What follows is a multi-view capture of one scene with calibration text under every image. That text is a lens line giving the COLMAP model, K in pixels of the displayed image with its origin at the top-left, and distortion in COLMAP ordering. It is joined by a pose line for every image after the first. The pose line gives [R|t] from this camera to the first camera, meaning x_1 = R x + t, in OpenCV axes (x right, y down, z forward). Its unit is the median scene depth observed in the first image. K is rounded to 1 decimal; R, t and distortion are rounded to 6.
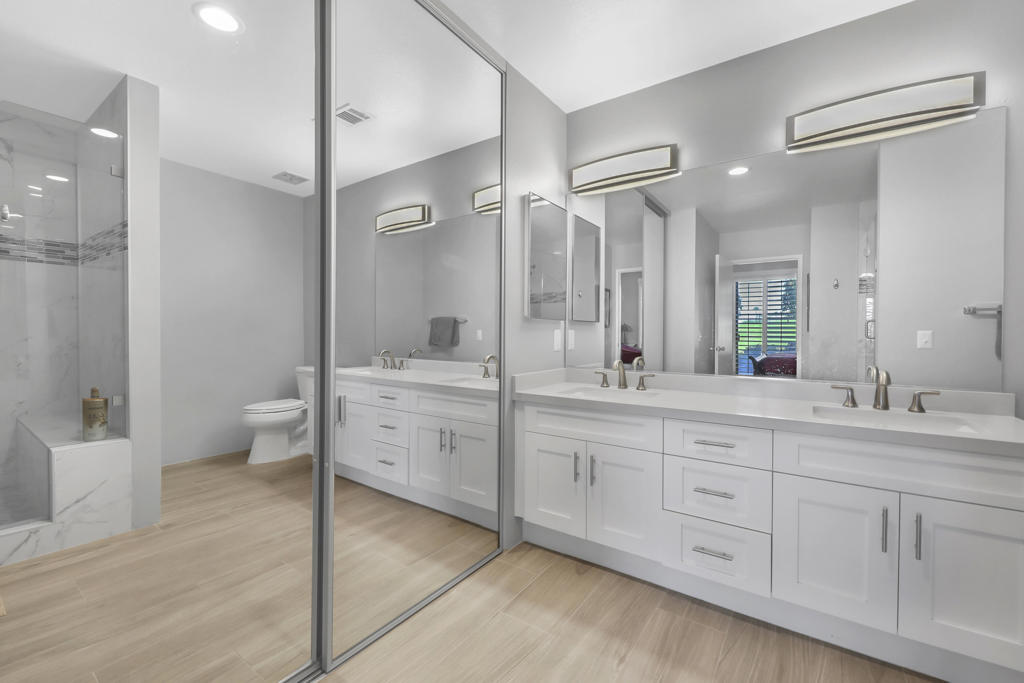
lens RADIAL K [[424.8, 0, 516.1], [0, 424.8, 344.4], [0, 0, 1]] dist [0.010430, -0.000281]
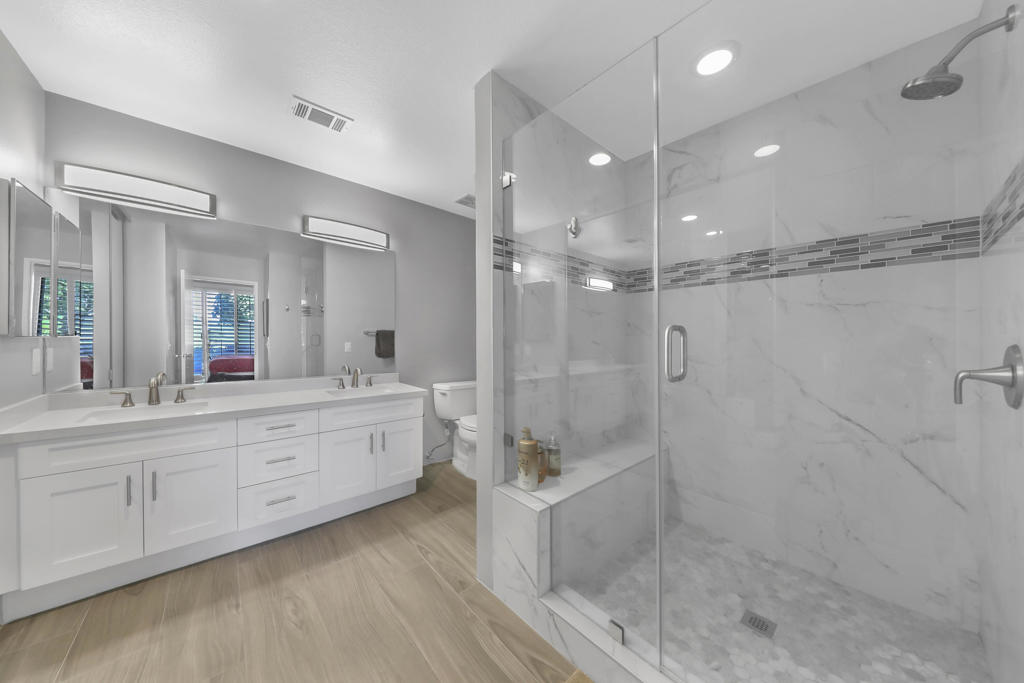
lens RADIAL K [[329.8, 0, 512.0], [0, 329.8, 341.5], [0, 0, 1]] dist [-0.011295, -0.000049]
pose [[0.238582, -0.010300, 0.971068, -0.373981], [0.015729, 0.999854, 0.006741, -0.049794], [-0.970995, 0.013666, 0.238709, -0.049445]]
